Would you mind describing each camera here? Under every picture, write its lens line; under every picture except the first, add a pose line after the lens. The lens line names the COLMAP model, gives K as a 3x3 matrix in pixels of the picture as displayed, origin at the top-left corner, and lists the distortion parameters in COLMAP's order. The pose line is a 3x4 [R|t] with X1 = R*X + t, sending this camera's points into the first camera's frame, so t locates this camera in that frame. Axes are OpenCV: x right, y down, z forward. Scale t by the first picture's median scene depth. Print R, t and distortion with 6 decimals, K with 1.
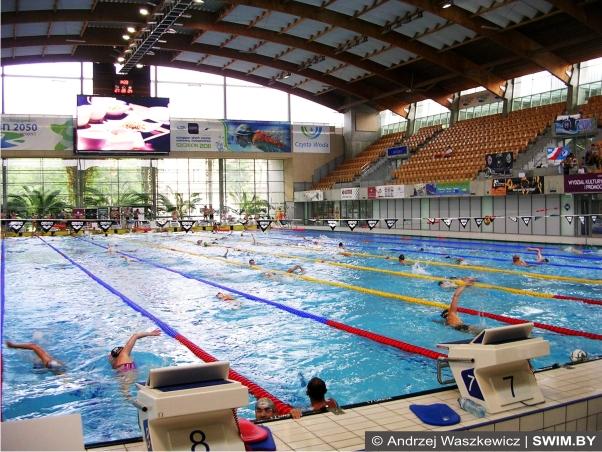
lens RADIAL K [[662.8, 0, 306.4], [0, 662.8, 219.5], [0, 0, 1]] dist [-0.171239, 0.000000]
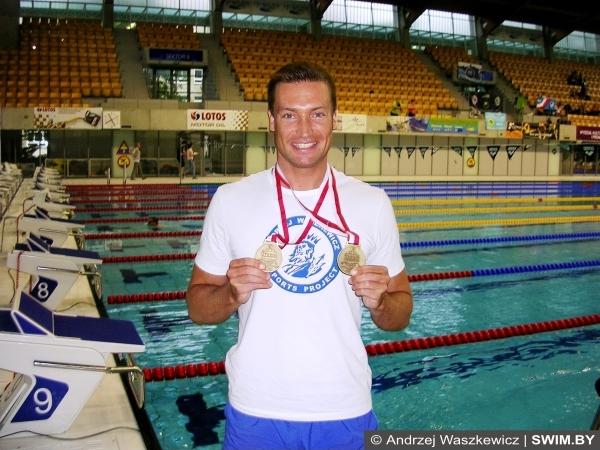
lens RADIAL K [[660.6, 0, 299.6], [0, 660.6, 229.5], [0, 0, 1]] dist [-0.171239, 0.000000]
pose [[0.051761, -0.111722, 0.992391, -0.734180], [0.005389, 0.993739, 0.111593, -0.009397], [-0.998645, -0.000428, 0.052039, 1.273111]]
